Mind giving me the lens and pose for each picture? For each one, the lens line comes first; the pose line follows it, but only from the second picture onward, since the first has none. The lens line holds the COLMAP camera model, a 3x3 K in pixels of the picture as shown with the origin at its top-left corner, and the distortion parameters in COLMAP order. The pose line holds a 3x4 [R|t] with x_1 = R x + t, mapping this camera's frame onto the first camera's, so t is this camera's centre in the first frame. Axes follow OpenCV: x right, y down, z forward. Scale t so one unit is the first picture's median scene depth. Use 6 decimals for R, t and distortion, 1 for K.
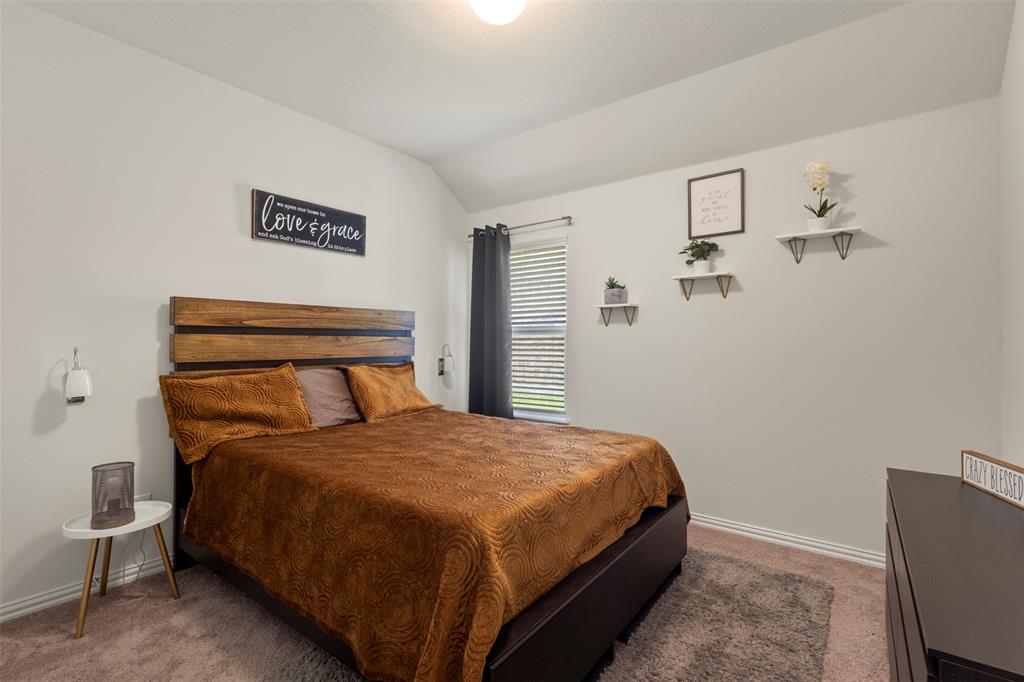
lens RADIAL K [[474.5, 0, 512.0], [0, 474.5, 341.0], [0, 0, 1]] dist [0.003596, 0.001568]
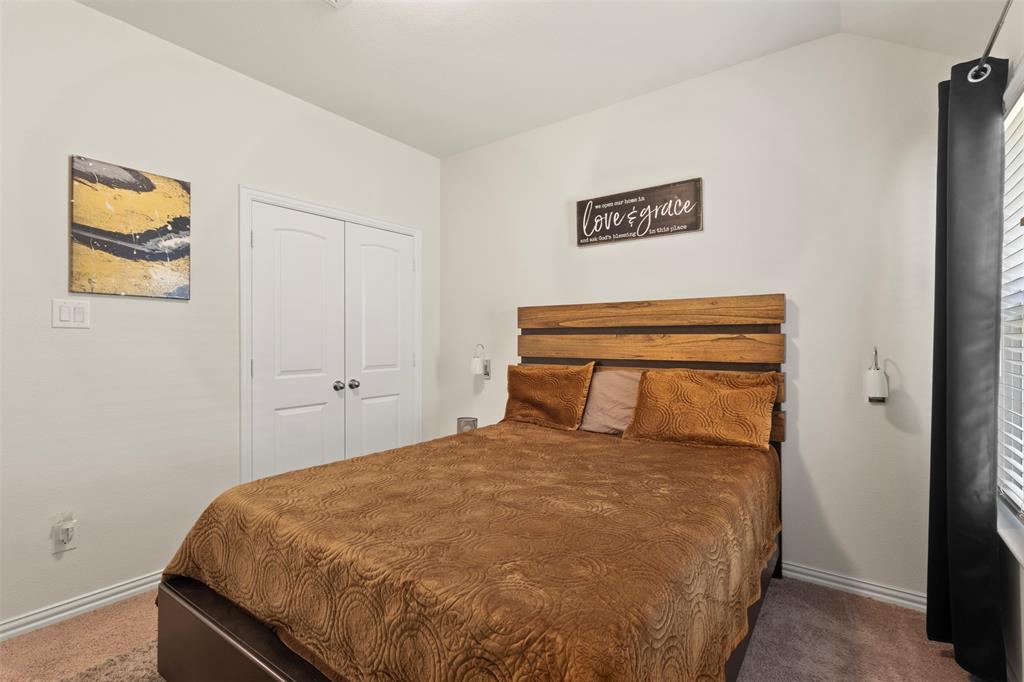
lens RADIAL K [[474.5, 0, 512.0], [0, 474.5, 341.0], [0, 0, 1]] dist [0.003596, 0.001568]
pose [[0.027582, -0.015098, -0.999506, 0.497881], [-0.011433, 0.999816, -0.015419, 0.018014], [0.999554, 0.011853, 0.027404, 0.756237]]
